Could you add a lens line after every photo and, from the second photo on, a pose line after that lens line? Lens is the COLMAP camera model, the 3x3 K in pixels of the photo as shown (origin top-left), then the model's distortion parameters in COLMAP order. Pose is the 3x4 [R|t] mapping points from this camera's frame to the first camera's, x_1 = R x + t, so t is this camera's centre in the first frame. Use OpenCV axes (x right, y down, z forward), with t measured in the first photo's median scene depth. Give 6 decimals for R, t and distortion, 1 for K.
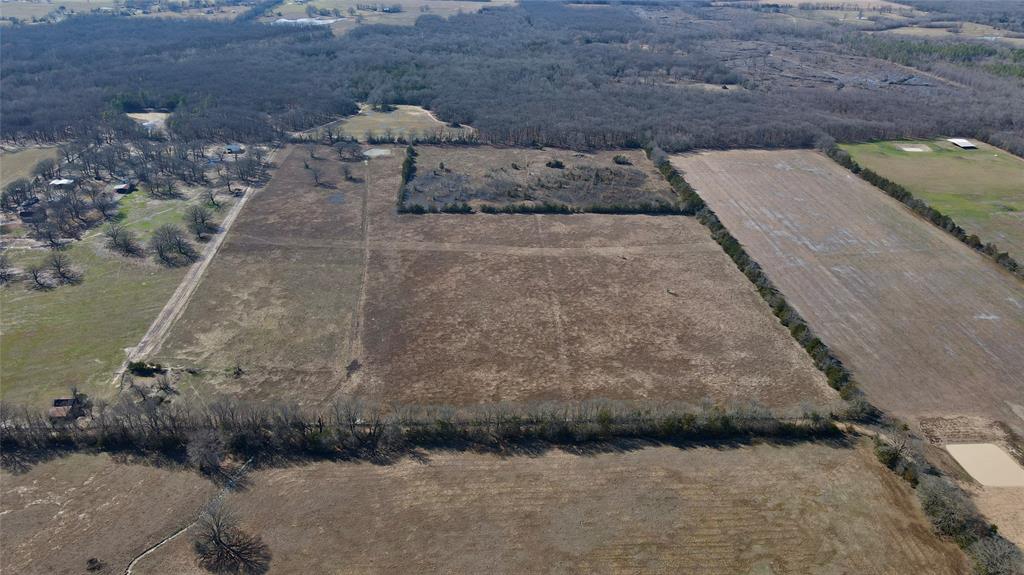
lens RADIAL K [[754.9, 0, 512.0], [0, 754.9, 287.5], [0, 0, 1]] dist [-0.007023, 0.048444]
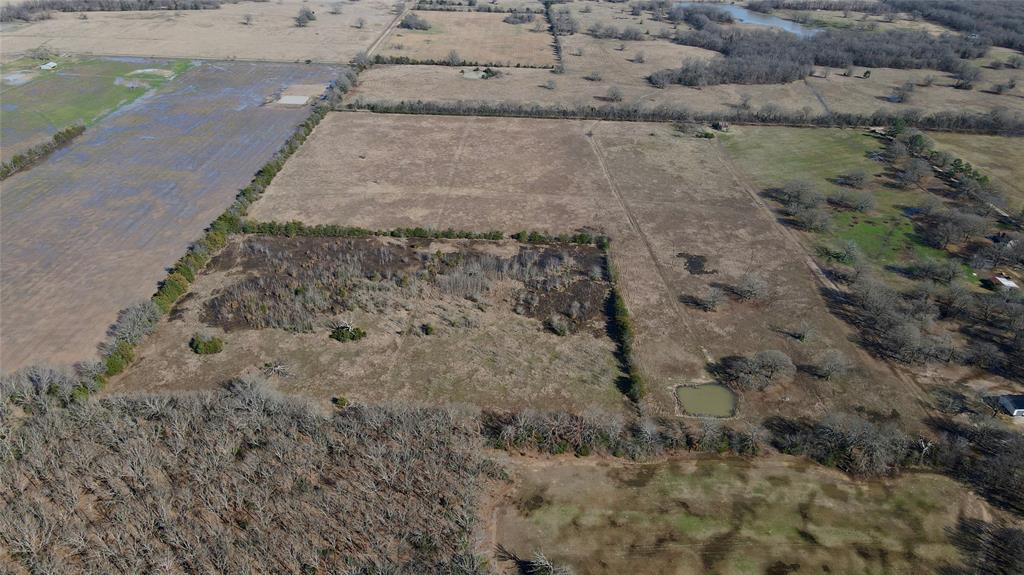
lens RADIAL K [[754.9, 0, 512.0], [0, 754.9, 287.5], [0, 0, 1]] dist [-0.007023, 0.048444]
pose [[-0.995331, -0.086358, 0.043104, -0.097210], [-0.013918, 0.570339, 0.821292, -0.788620], [-0.095509, 0.816858, -0.568878, 1.616442]]
